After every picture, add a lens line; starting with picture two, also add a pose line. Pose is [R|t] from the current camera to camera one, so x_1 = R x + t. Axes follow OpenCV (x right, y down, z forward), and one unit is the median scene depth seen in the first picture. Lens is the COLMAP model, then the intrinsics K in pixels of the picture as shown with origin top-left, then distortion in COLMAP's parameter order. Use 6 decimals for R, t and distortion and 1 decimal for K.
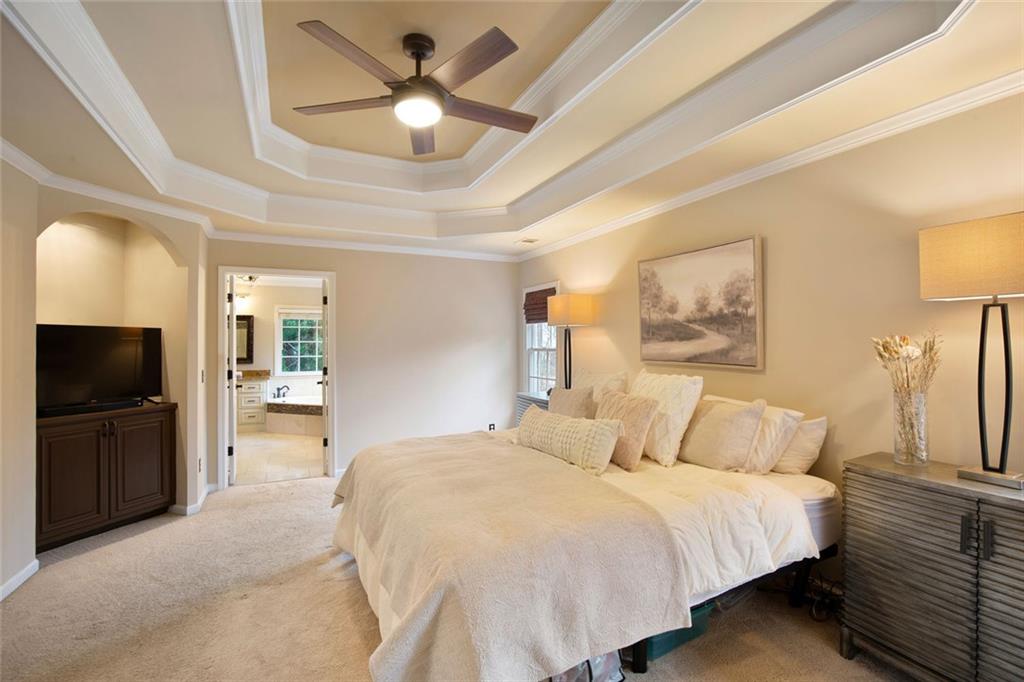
lens RADIAL K [[471.1, 0, 517.9], [0, 471.1, 340.9], [0, 0, 1]] dist [0.002215, 0.000449]
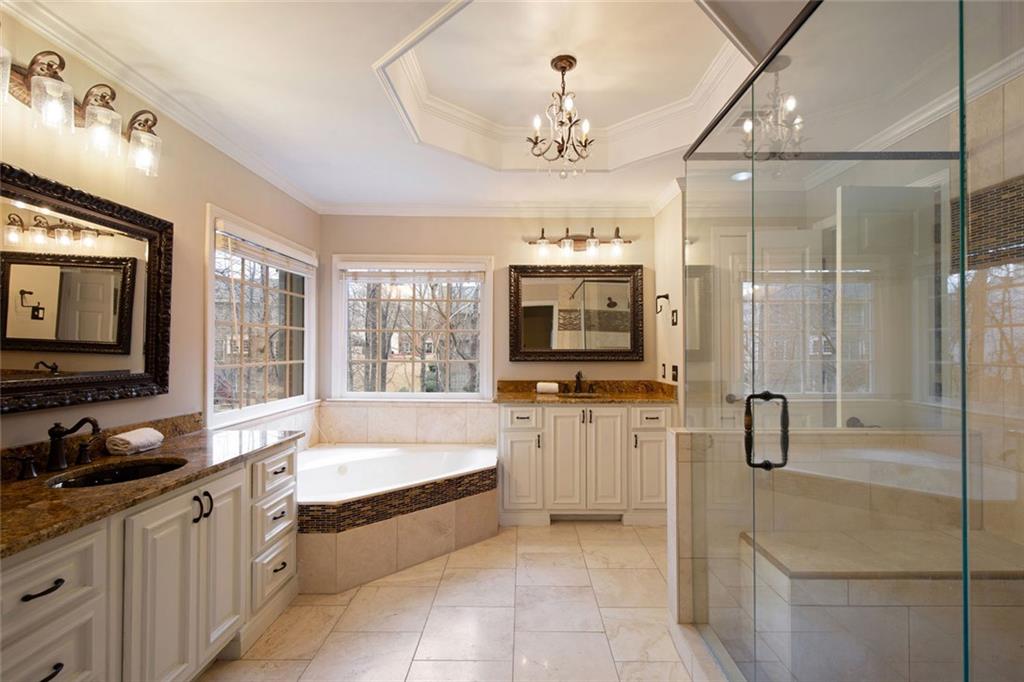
lens RADIAL K [[471.1, 0, 517.9], [0, 471.1, 340.9], [0, 0, 1]] dist [0.002215, 0.000449]
pose [[0.450463, 0.013369, 0.892695, -0.718990], [-0.012080, 0.999888, -0.008879, 0.016820], [-0.892713, -0.006784, 0.450574, 0.683325]]
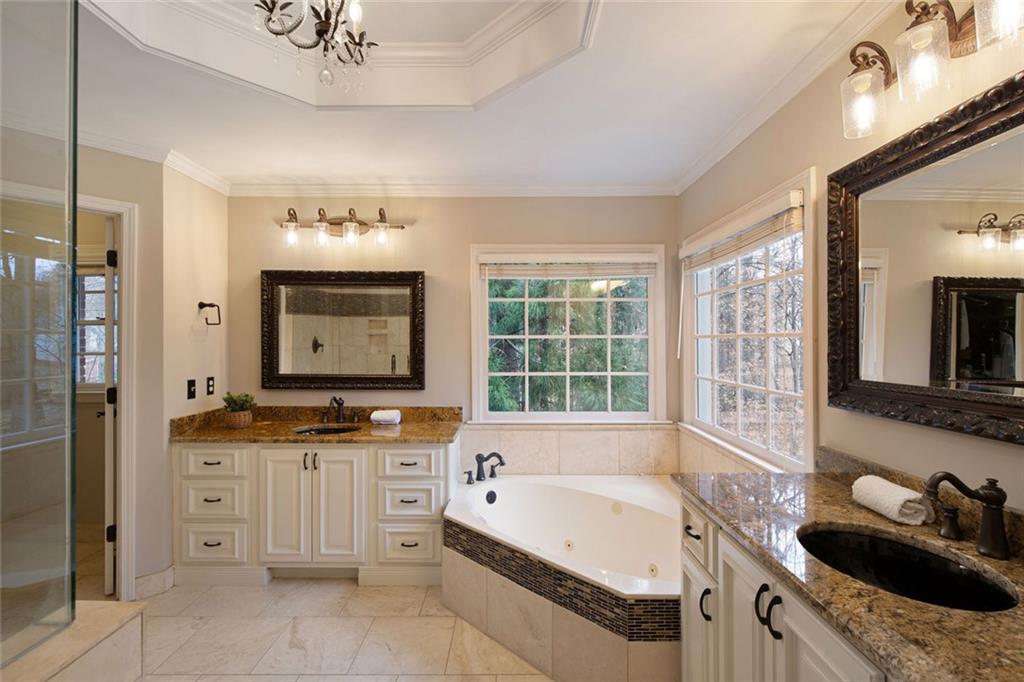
lens RADIAL K [[458.3, 0, 516.2], [0, 458.3, 345.3], [0, 0, 1]] dist [0.000787, 0.000067]
pose [[0.899651, 0.001636, -0.436606, -0.315882], [0.005907, 0.999856, 0.015919, 0.003103], [0.436569, -0.016901, 0.899512, 0.674589]]
